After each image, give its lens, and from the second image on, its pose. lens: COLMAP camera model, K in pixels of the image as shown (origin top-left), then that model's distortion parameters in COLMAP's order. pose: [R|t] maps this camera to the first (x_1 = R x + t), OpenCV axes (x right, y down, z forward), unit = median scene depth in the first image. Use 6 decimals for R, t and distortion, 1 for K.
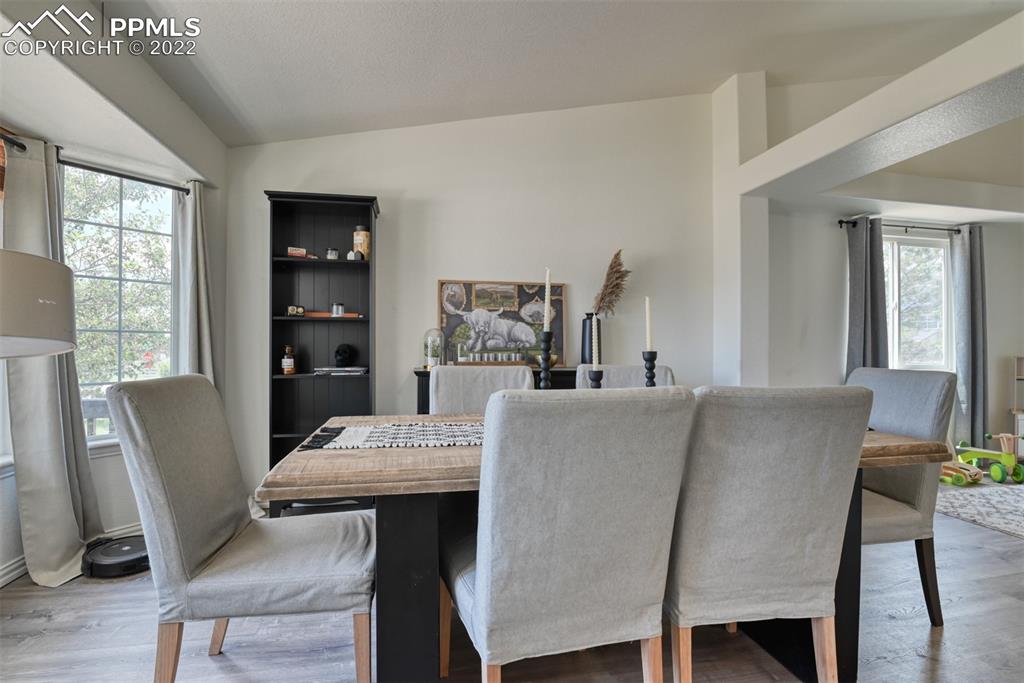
lens RADIAL K [[498.2, 0, 514.7], [0, 498.2, 343.9], [0, 0, 1]] dist [-0.025661, -0.001358]
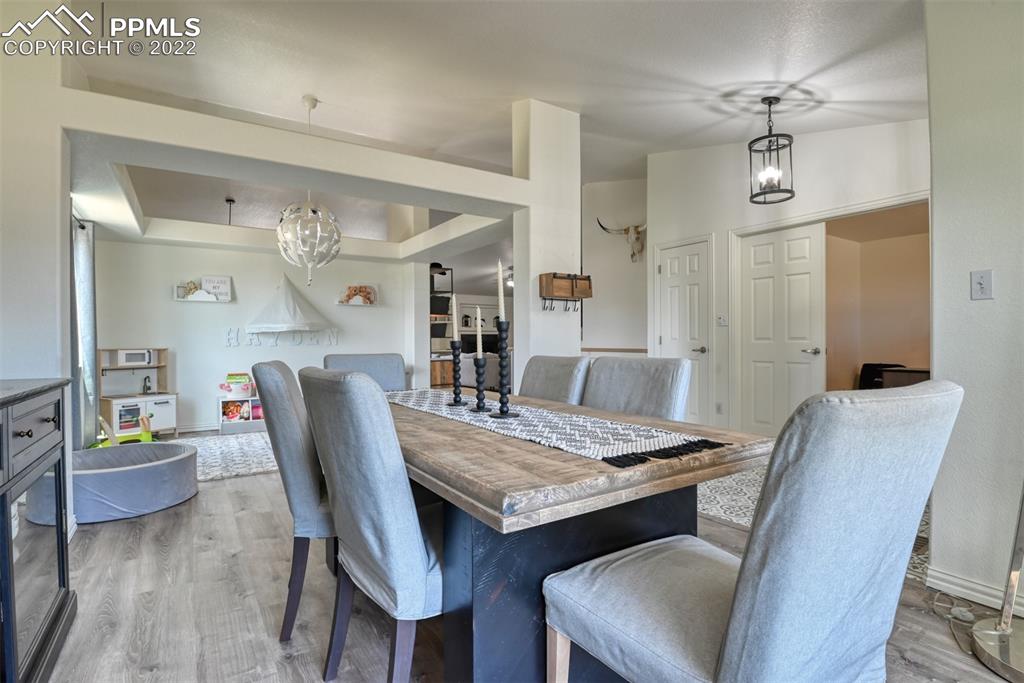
lens RADIAL K [[498.2, 0, 514.7], [0, 498.2, 343.9], [0, 0, 1]] dist [-0.025661, -0.001358]
pose [[-0.371824, -0.006383, 0.928281, -0.450499], [0.001783, 0.999970, 0.007590, 0.008033], [-0.928302, 0.004477, -0.371801, 0.668846]]
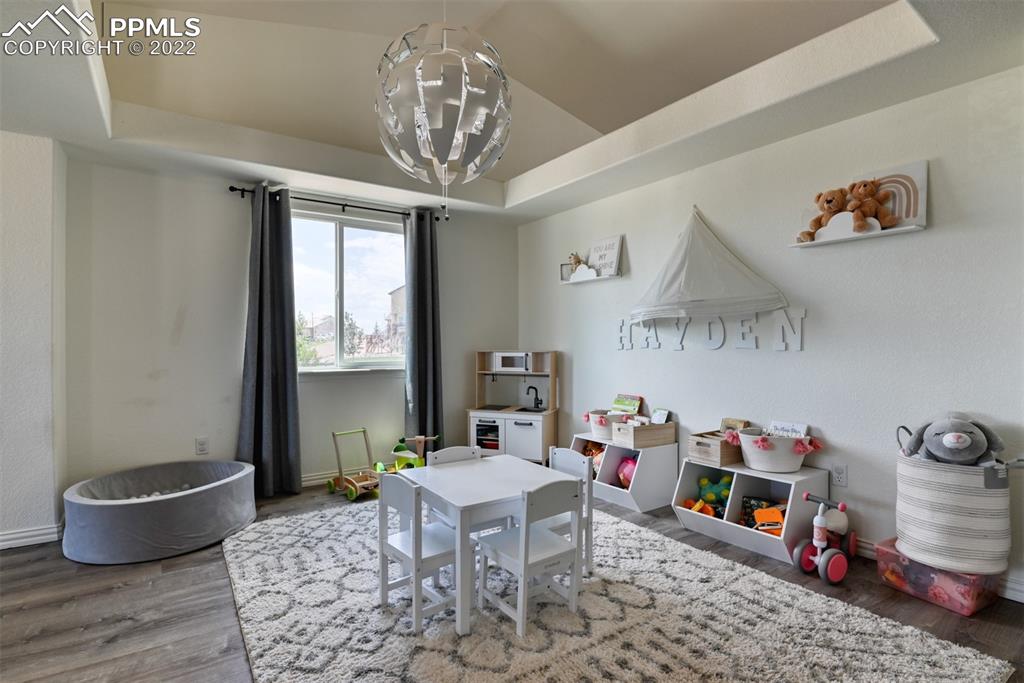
lens RADIAL K [[498.2, 0, 514.7], [0, 498.2, 343.9], [0, 0, 1]] dist [-0.025661, -0.001358]
pose [[0.915511, -0.008044, 0.402212, 0.881718], [0.006293, 0.999964, 0.005676, 0.008234], [-0.402244, -0.002665, 0.915529, 0.074006]]
